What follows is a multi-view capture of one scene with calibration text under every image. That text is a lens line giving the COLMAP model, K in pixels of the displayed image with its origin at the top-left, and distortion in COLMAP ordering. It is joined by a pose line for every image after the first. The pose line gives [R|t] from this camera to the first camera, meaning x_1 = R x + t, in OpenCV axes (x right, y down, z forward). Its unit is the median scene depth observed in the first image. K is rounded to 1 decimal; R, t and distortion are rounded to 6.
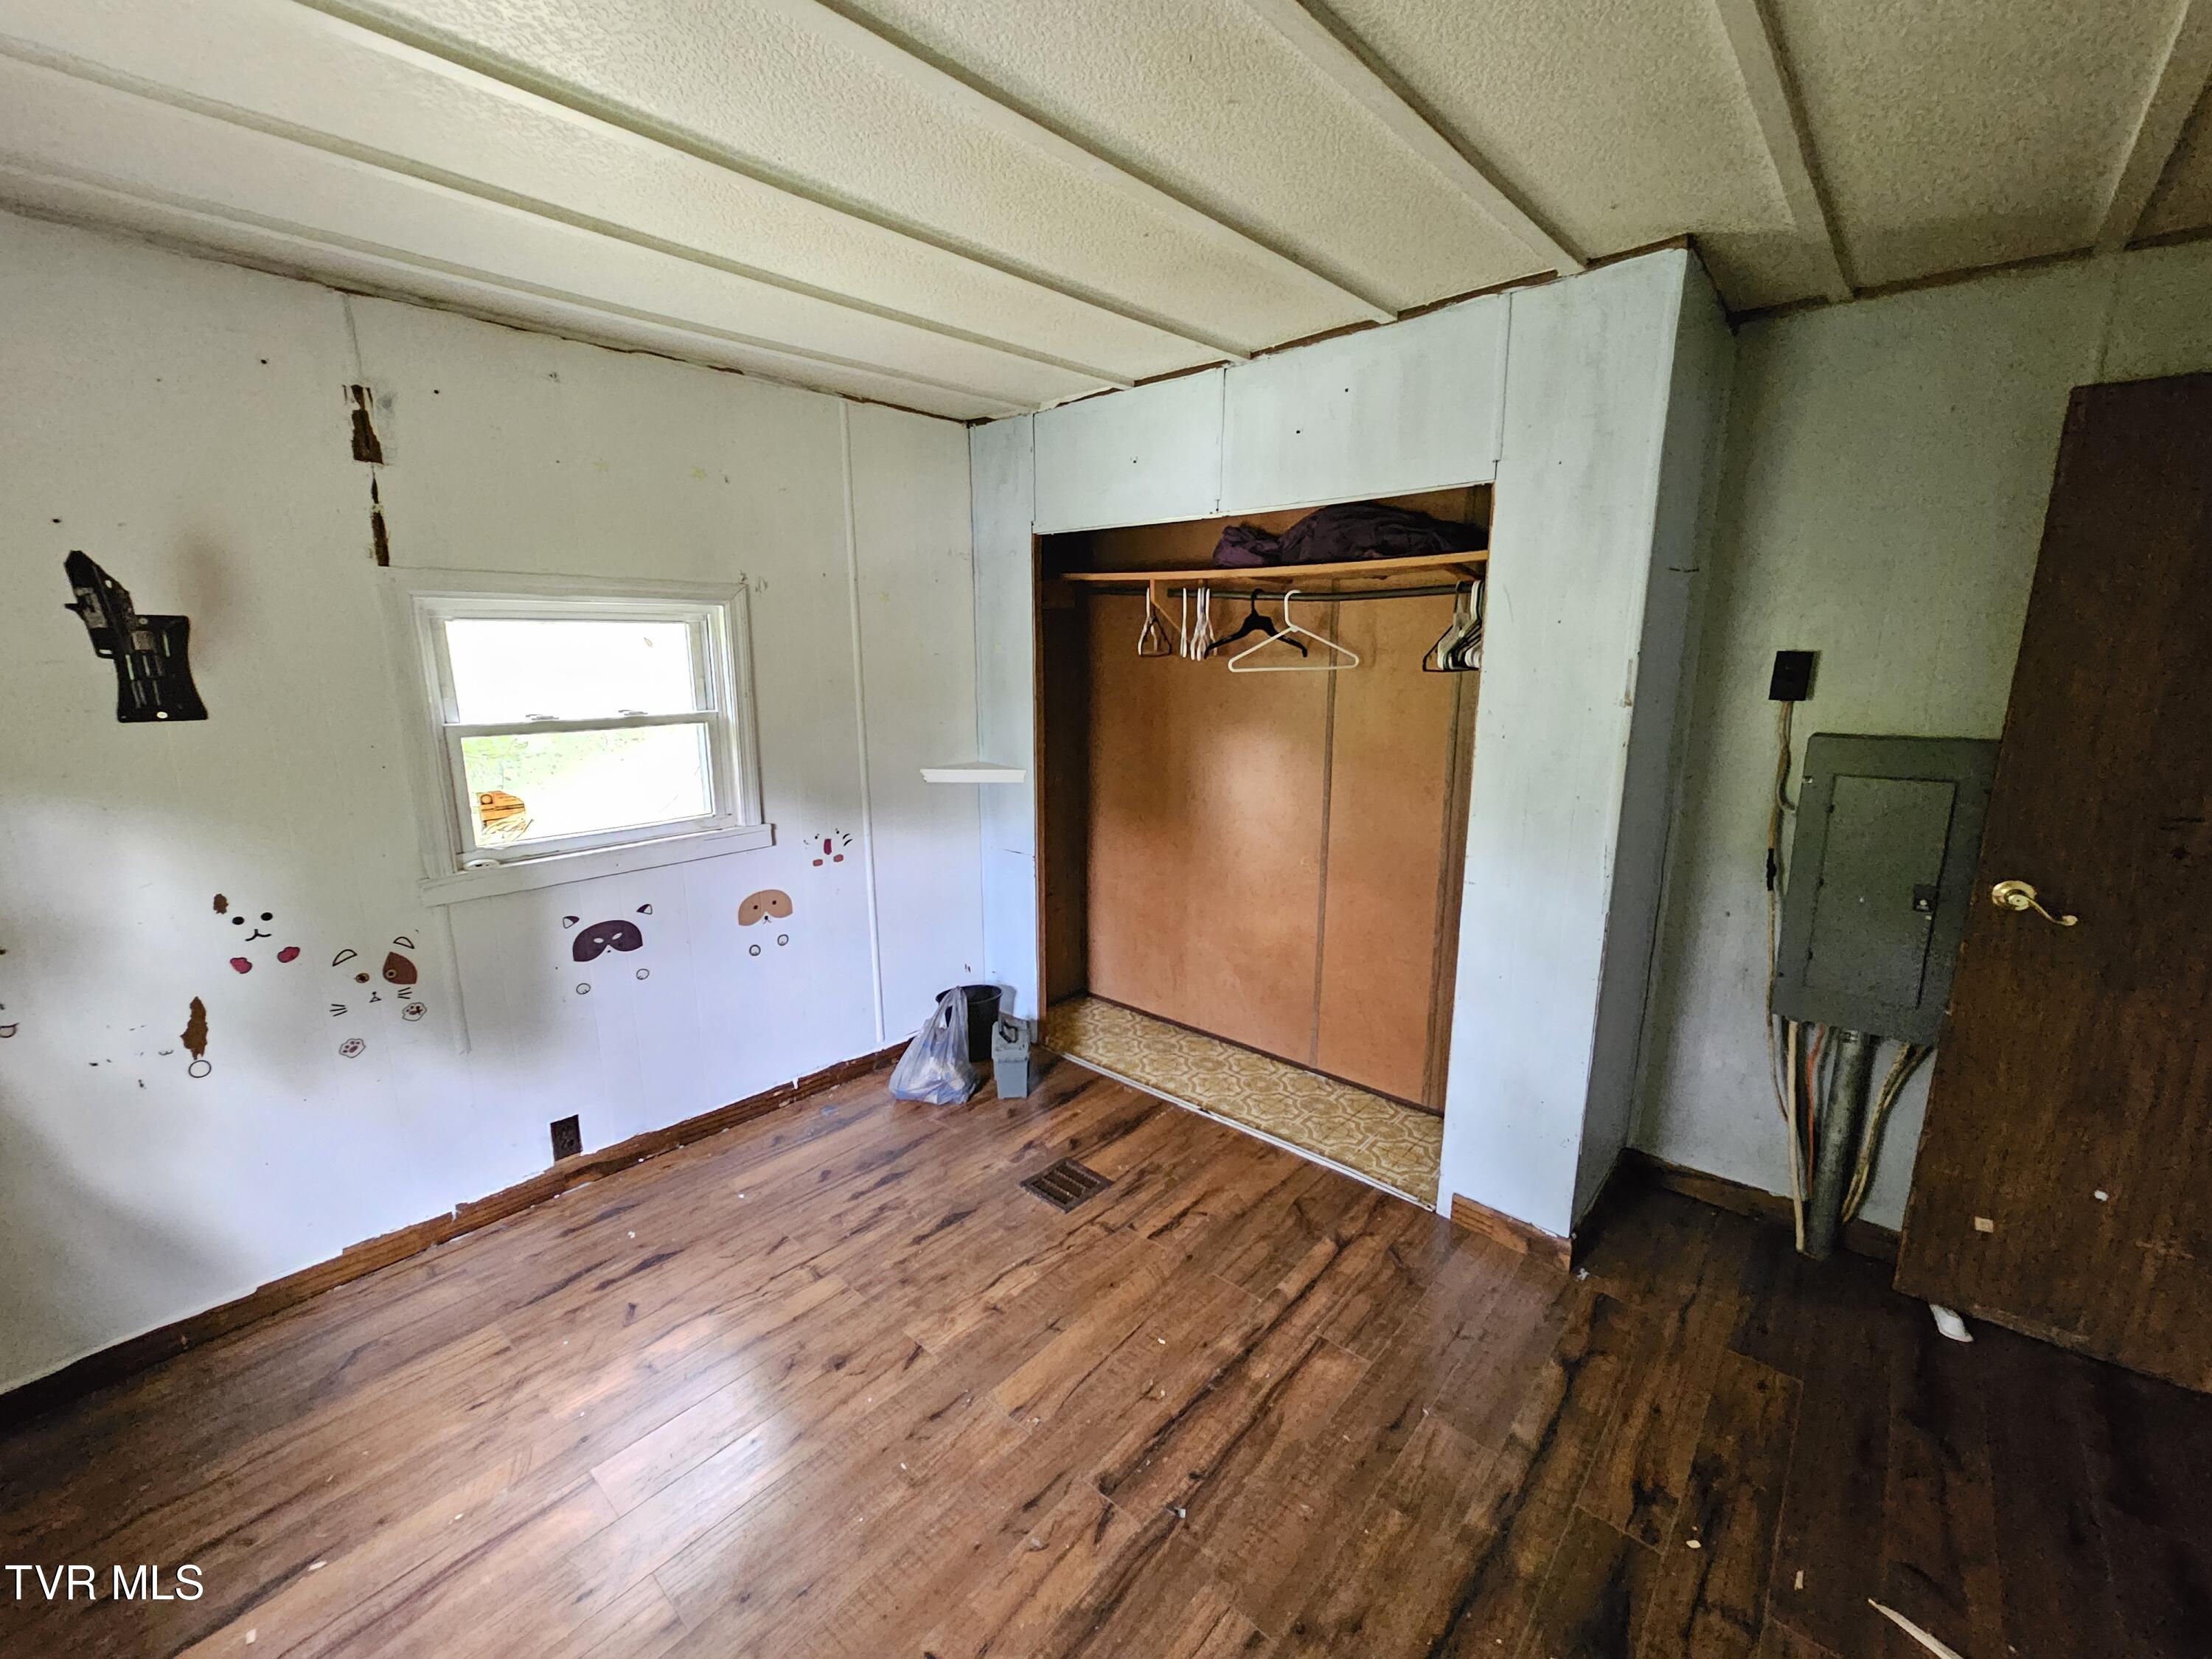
lens RADIAL K [[908.0, 0, 1105.9], [0, 908.0, 836.4], [0, 0, 1]] dist [0.003294, -0.000592]
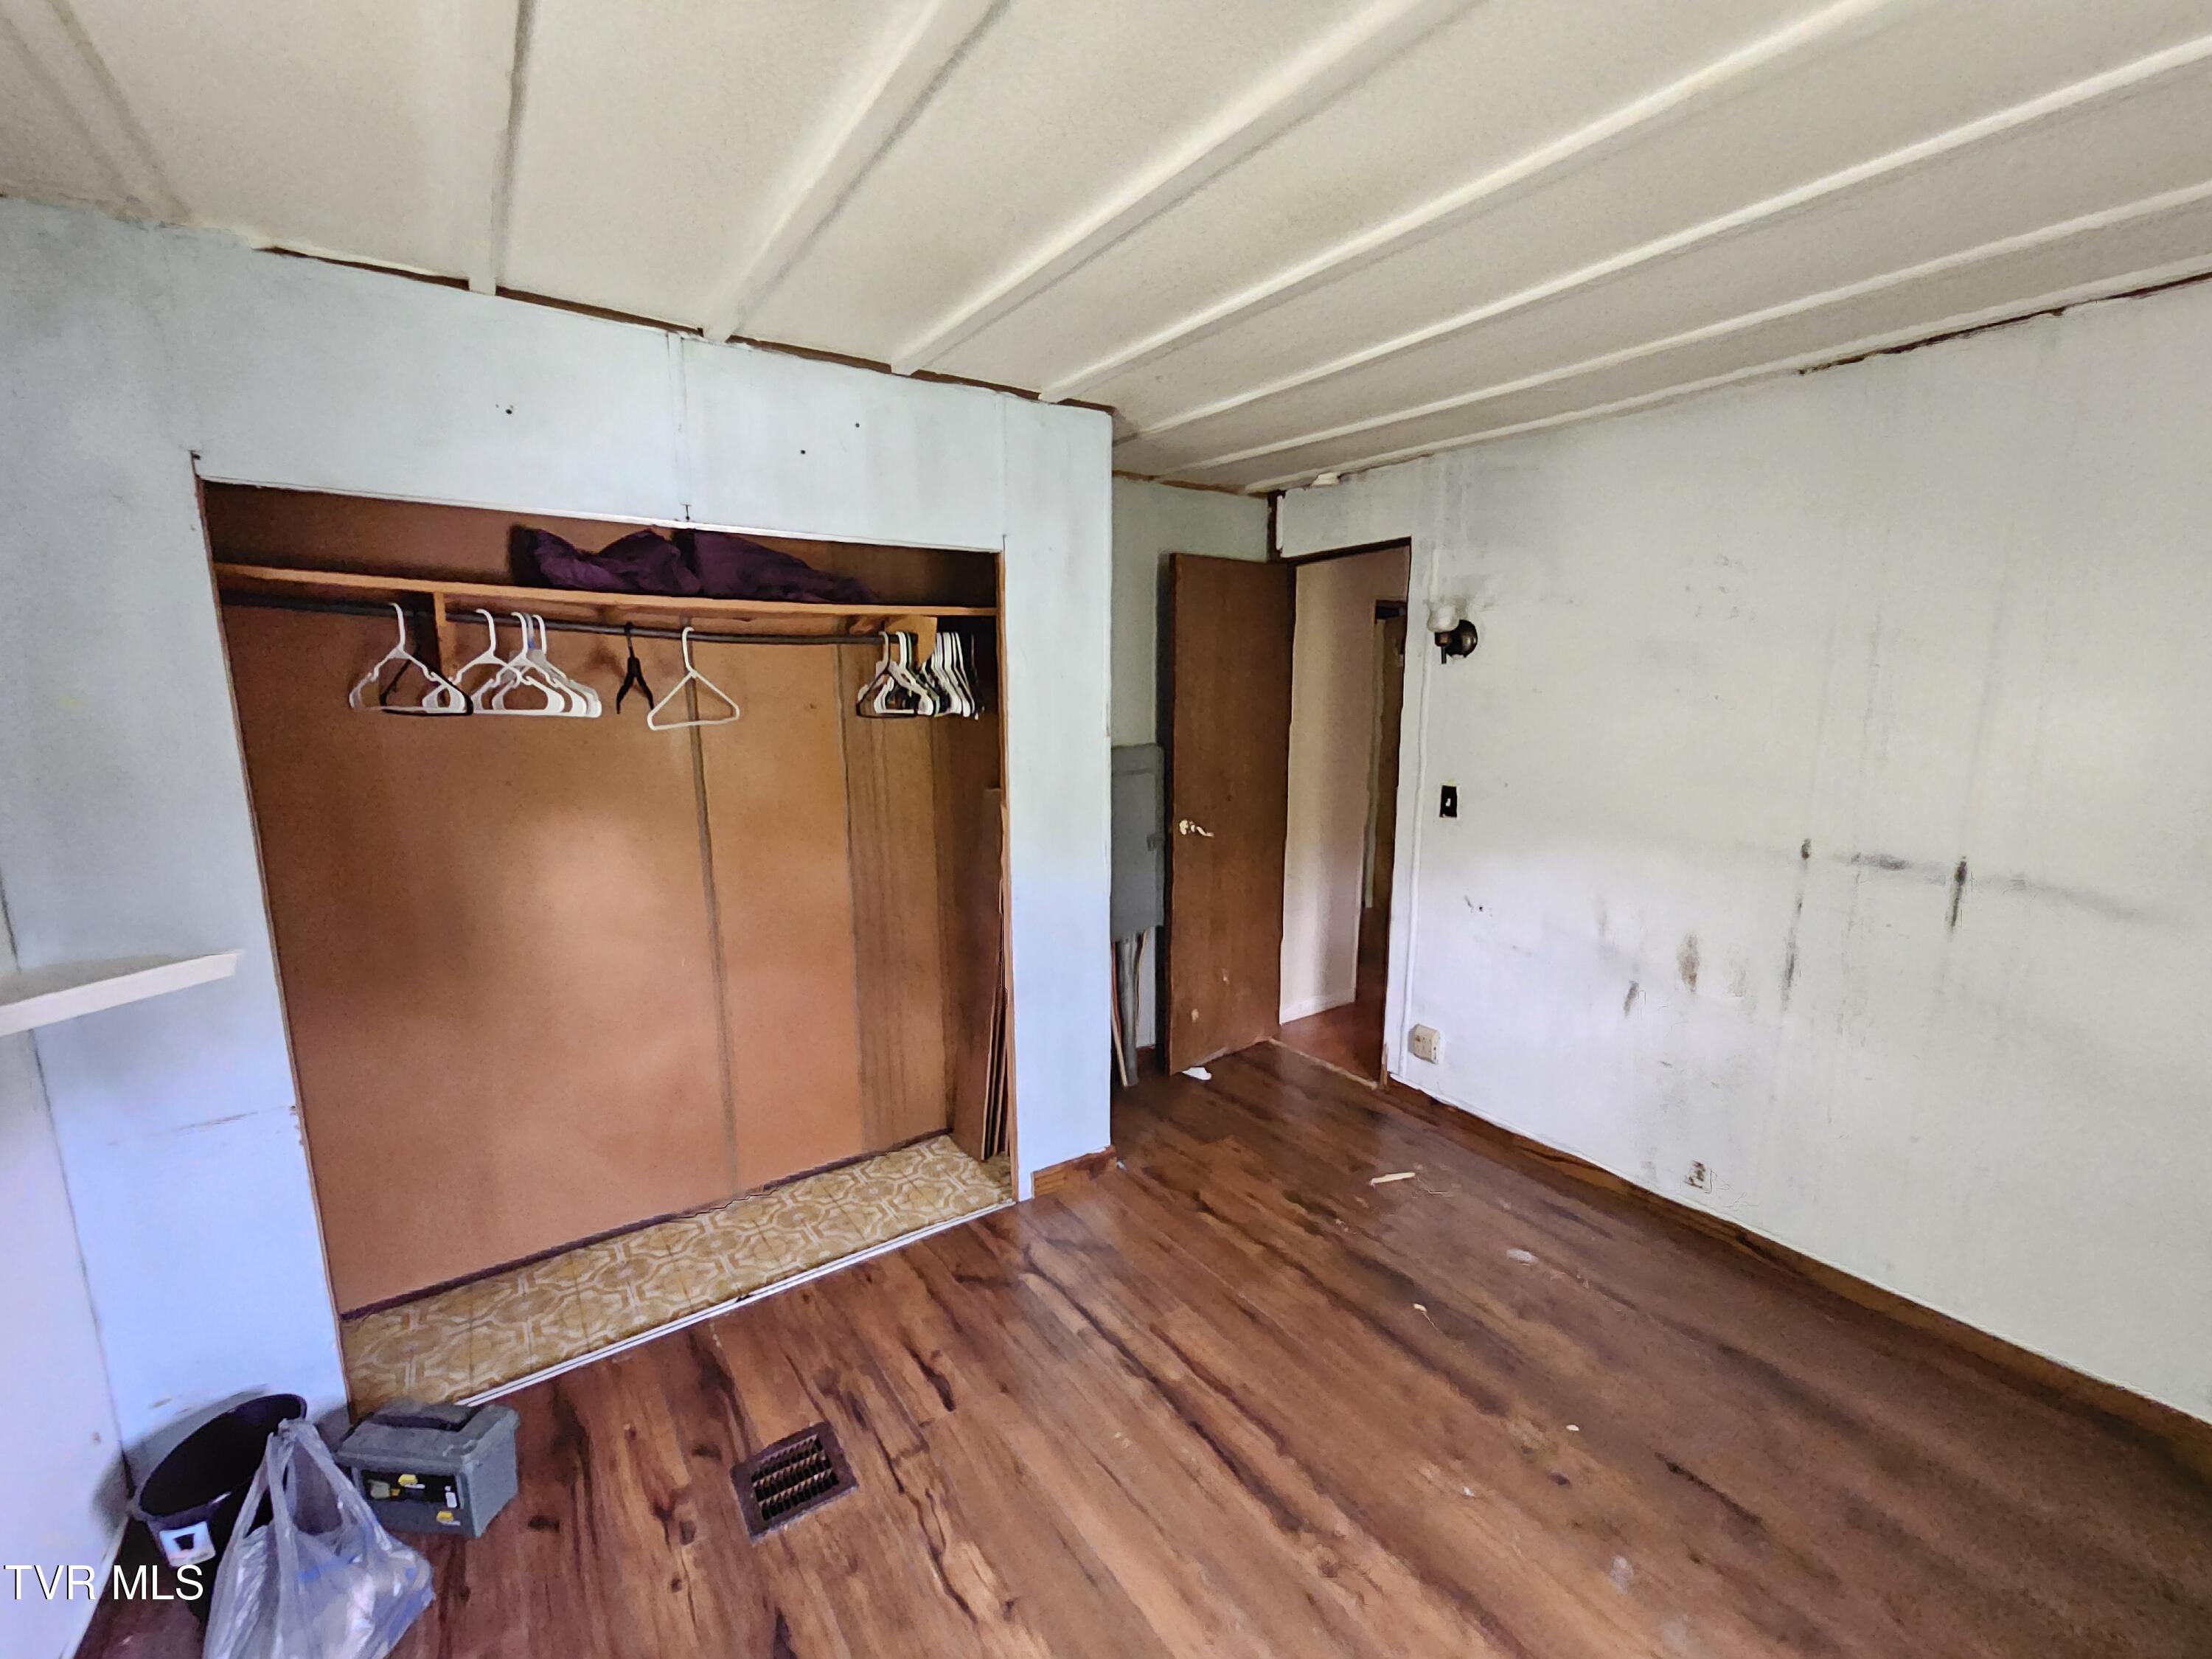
lens RADIAL K [[908.0, 0, 1089.6], [0, 908.0, 838.3], [0, 0, 1]] dist [0.003294, -0.000592]
pose [[0.234488, -0.159422, 0.958958, -0.627782], [0.205068, 0.972375, 0.111509, -0.127385], [-0.950243, 0.170504, 0.260703, 0.581022]]
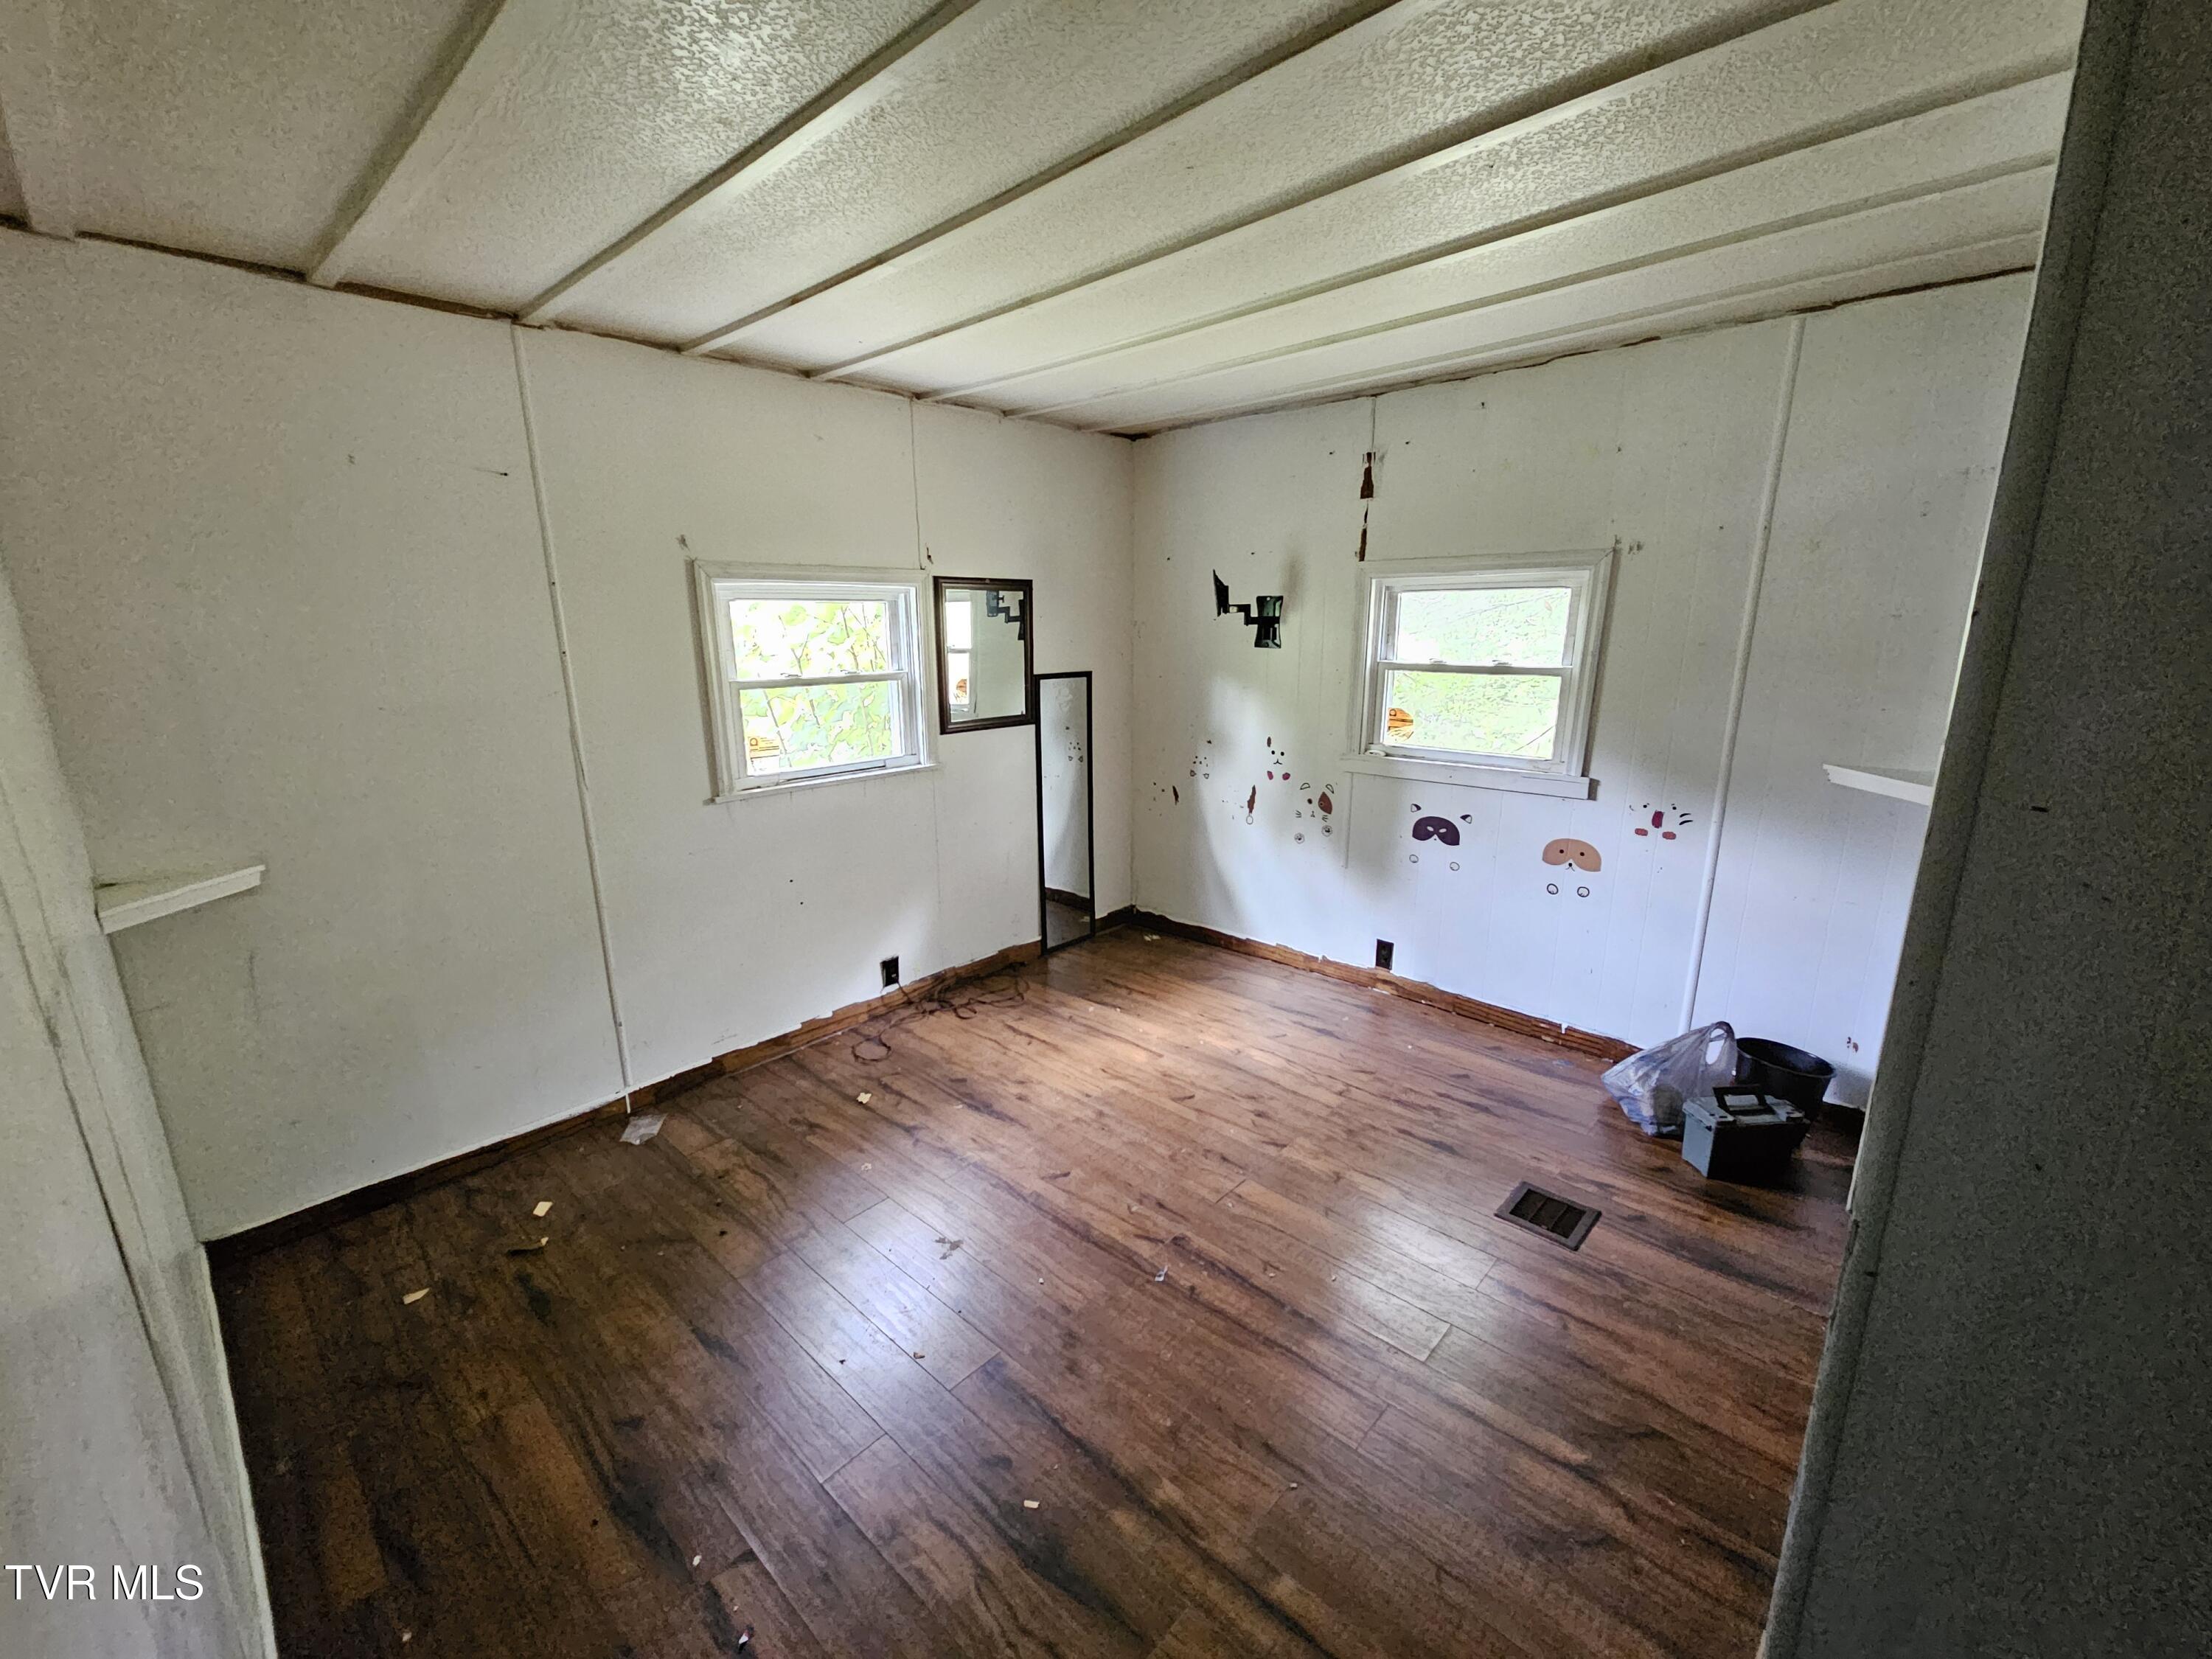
lens RADIAL K [[908.0, 0, 1100.9], [0, 908.0, 840.7], [0, 0, 1]] dist [0.003294, -0.000592]
pose [[-0.023665, 0.242296, -0.969914, 0.820292], [-0.201063, 0.949208, 0.242030, -0.103921], [0.979292, 0.200741, 0.026253, 0.519064]]
